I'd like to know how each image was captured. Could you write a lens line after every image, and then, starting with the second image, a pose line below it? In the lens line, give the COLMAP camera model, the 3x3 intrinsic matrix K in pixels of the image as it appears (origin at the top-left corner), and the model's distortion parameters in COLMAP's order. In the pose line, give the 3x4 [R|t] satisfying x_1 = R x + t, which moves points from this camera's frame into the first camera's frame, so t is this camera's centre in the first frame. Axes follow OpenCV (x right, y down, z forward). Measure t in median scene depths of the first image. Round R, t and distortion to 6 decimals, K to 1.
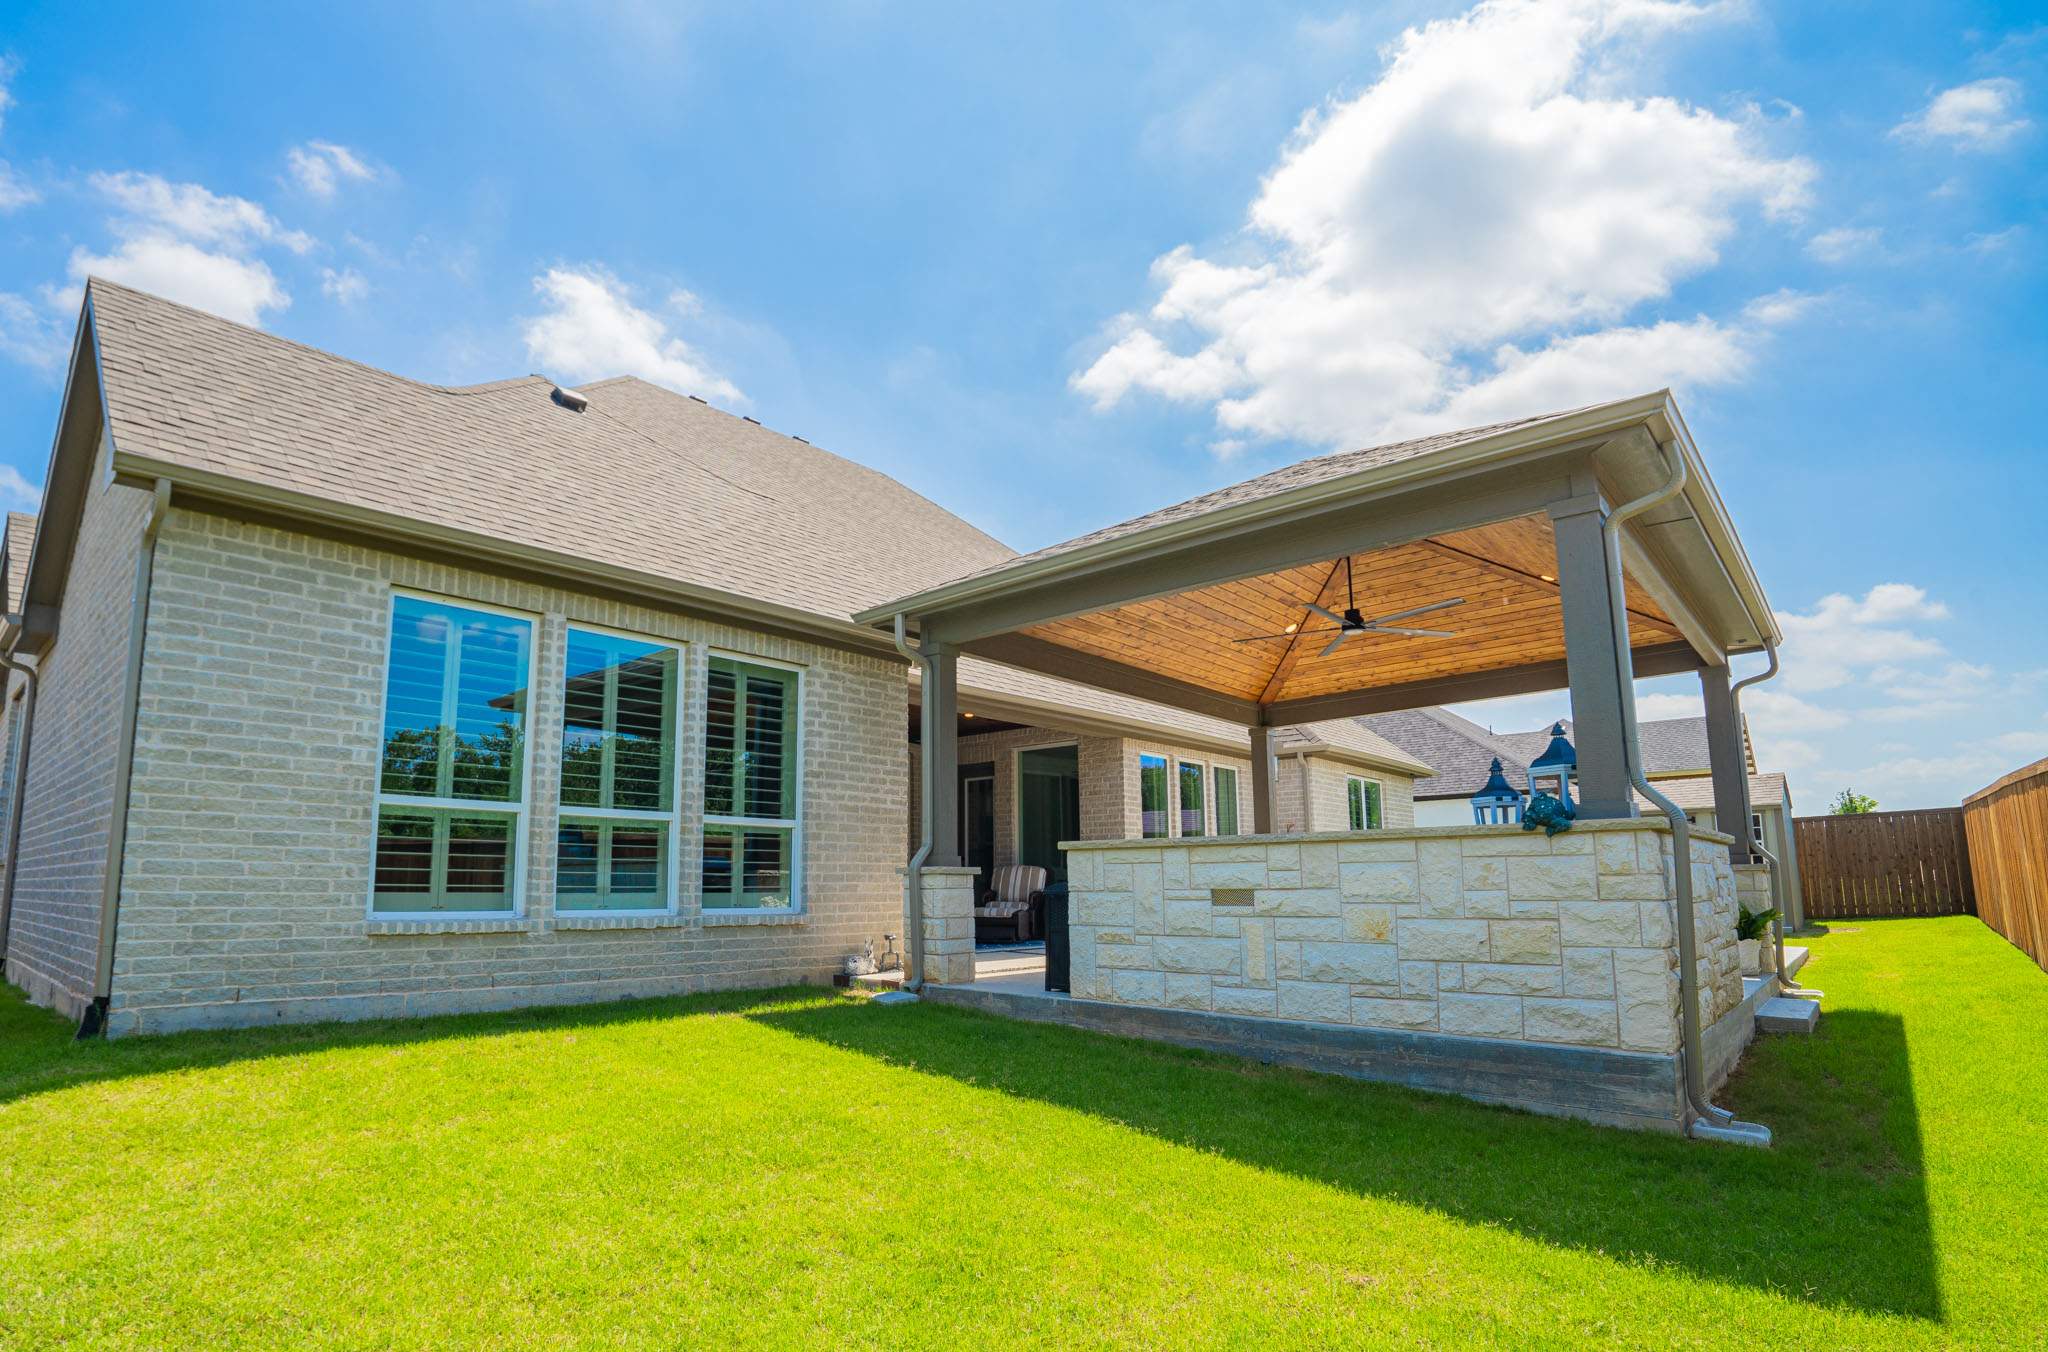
lens RADIAL K [[1039.5, 0, 930.1], [0, 1039.5, 731.1], [0, 0, 1]] dist [-0.065343, 0.023373]
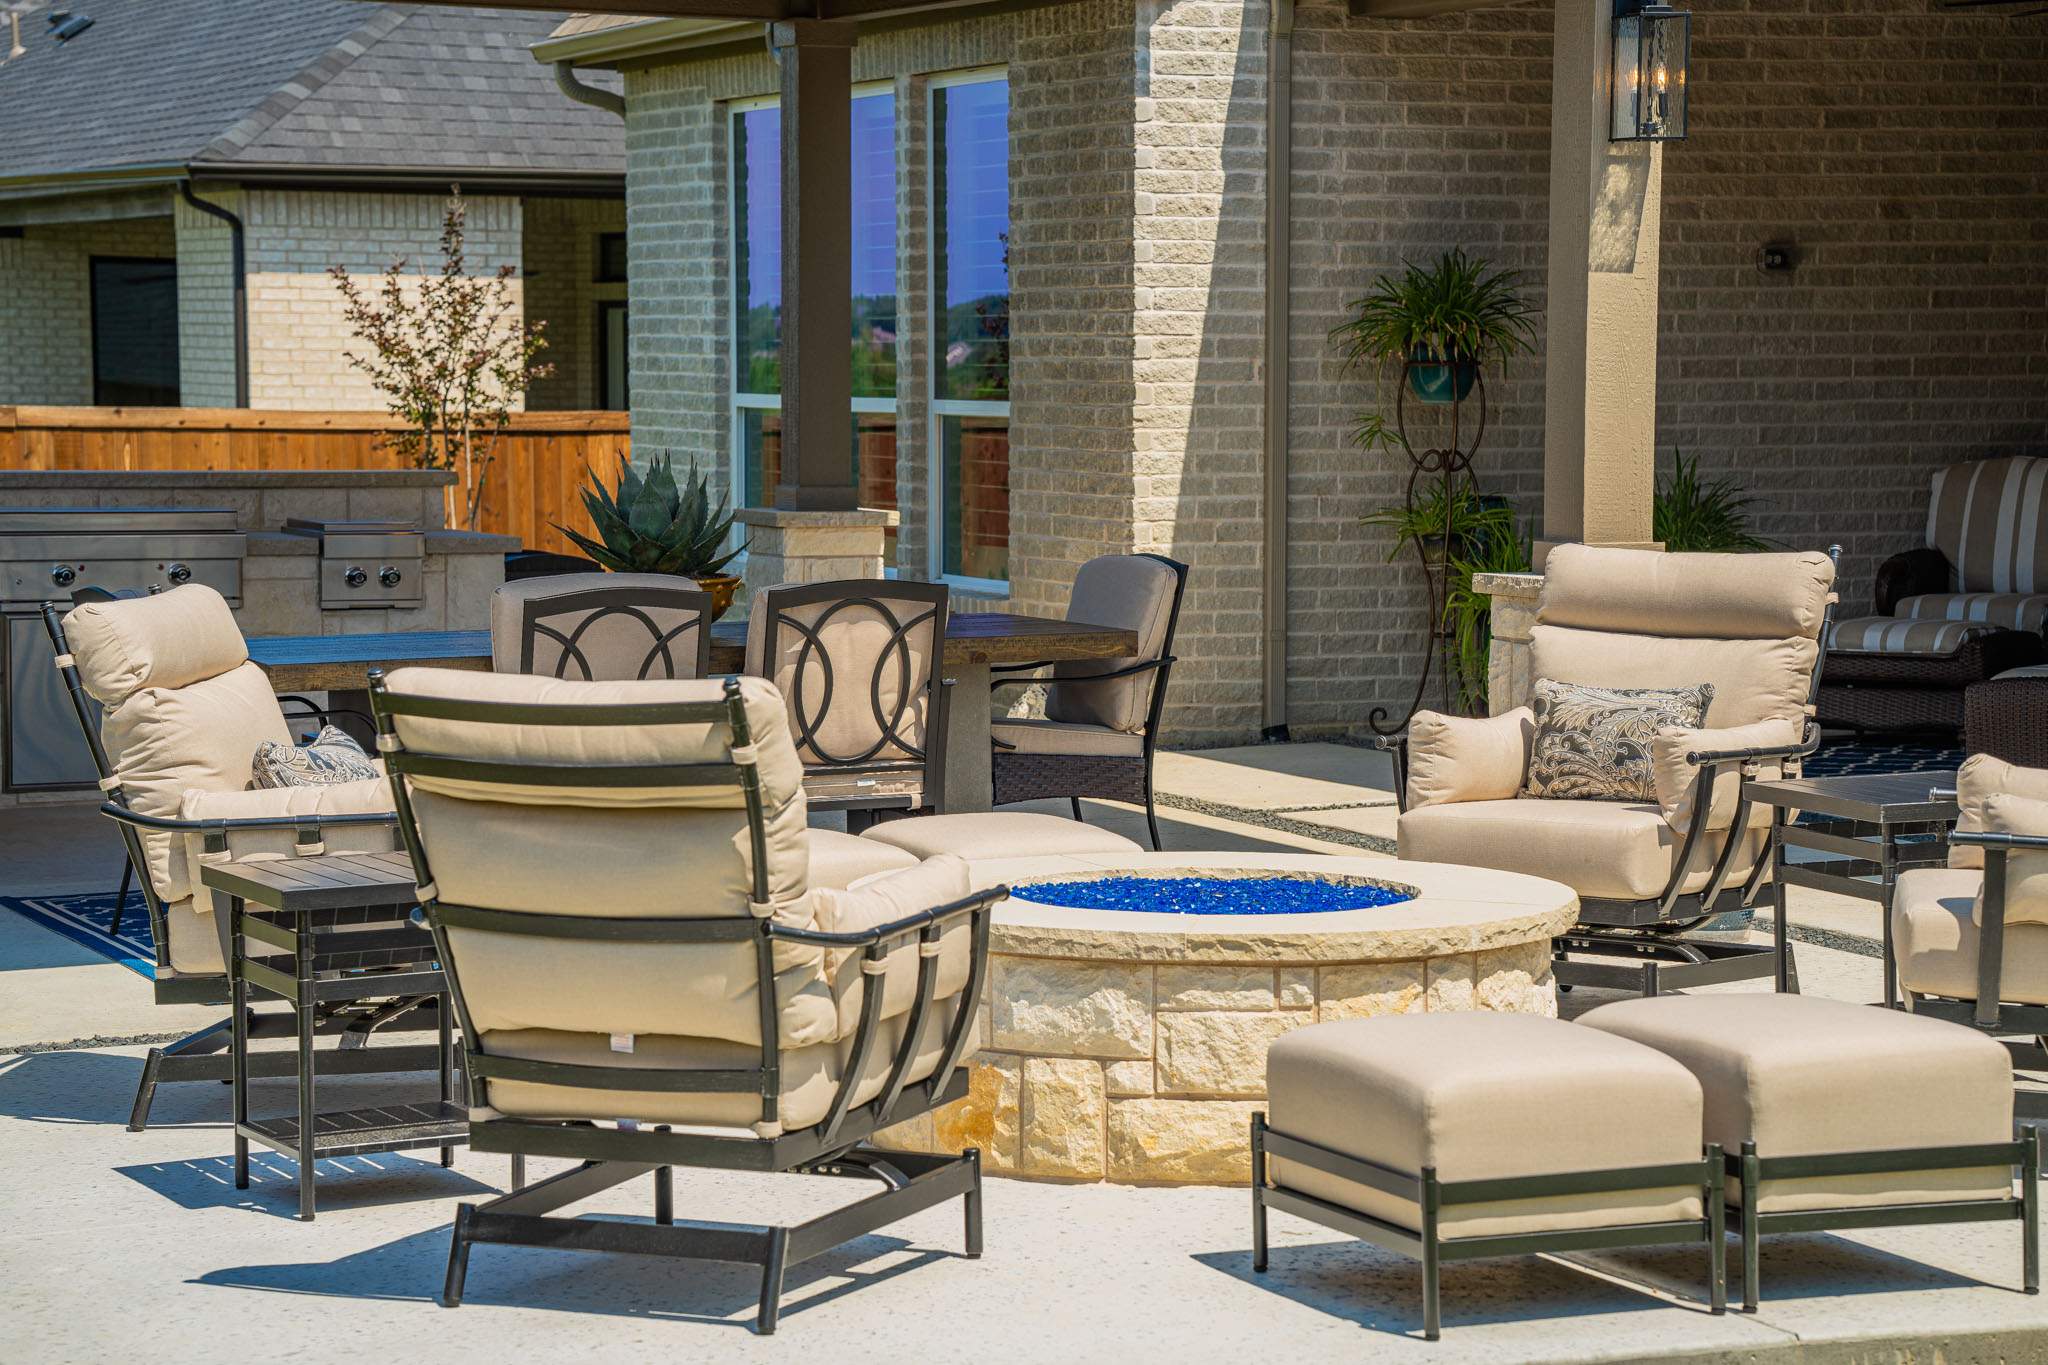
lens RADIAL K [[4853.7, 0, 1024.0], [0, 4853.7, 682.5], [0, 0, 1]] dist [0.657631, 0.385788]
pose [[-0.402945, 0.062810, -0.913067, 2.415118], [0.134793, 0.990836, 0.008675, 0.244874], [0.905244, -0.119579, -0.407718, 2.392167]]
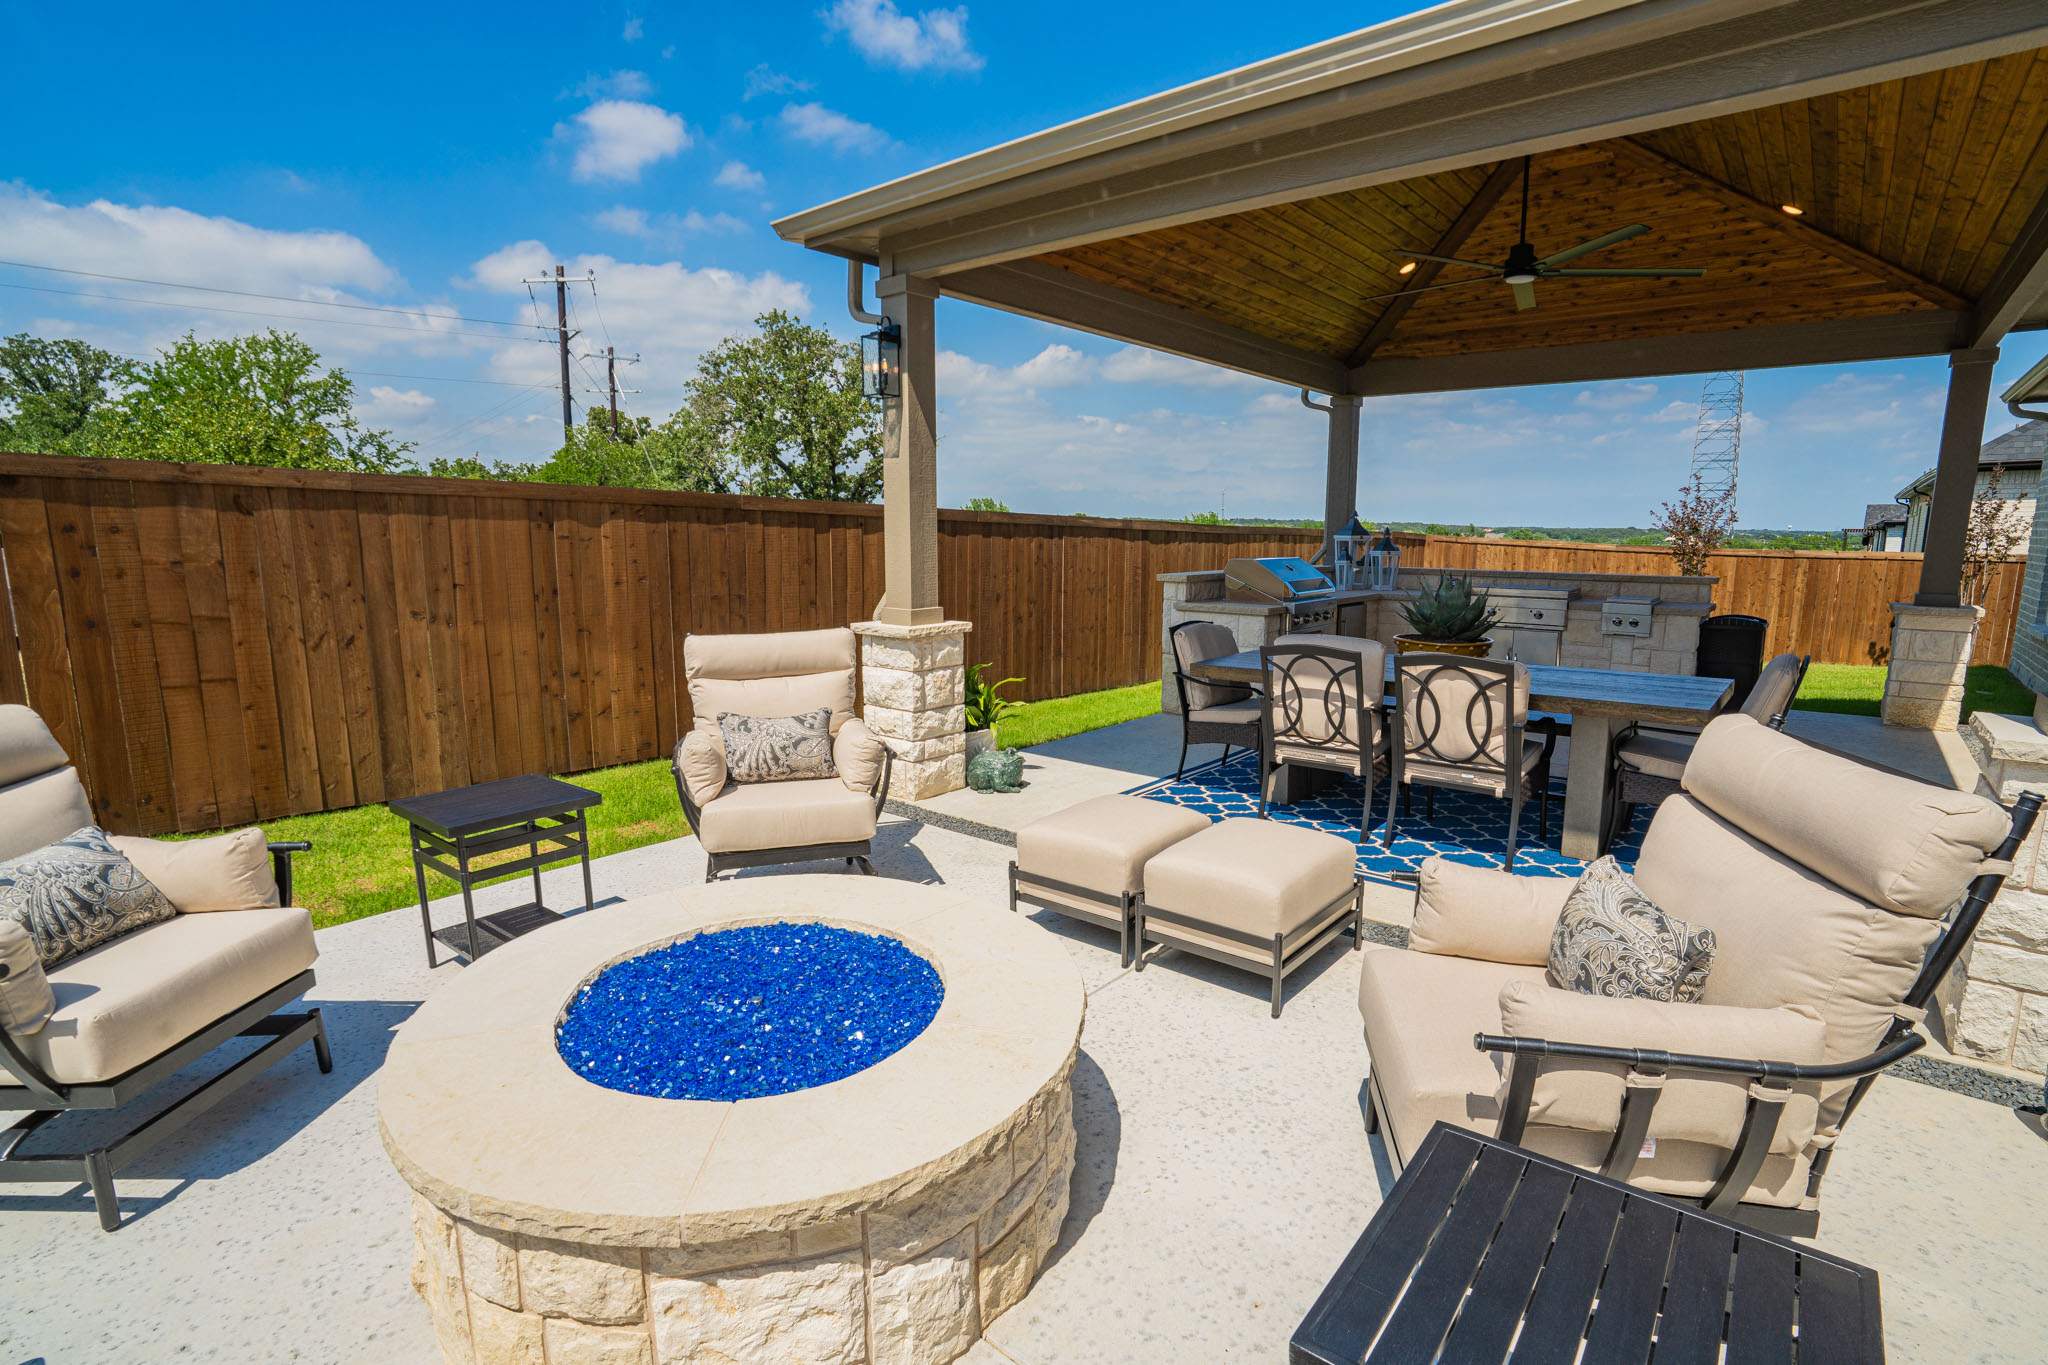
lens RADIAL K [[966.0, 0, 1024.0], [0, 966.0, 682.5], [0, 0, 1]] dist [-0.069371, 0.028028]
pose [[-0.999221, 0.008538, -0.038521, 1.030995], [0.008129, 0.999909, 0.010771, 0.222415], [0.038610, 0.010450, -0.999200, 2.165714]]
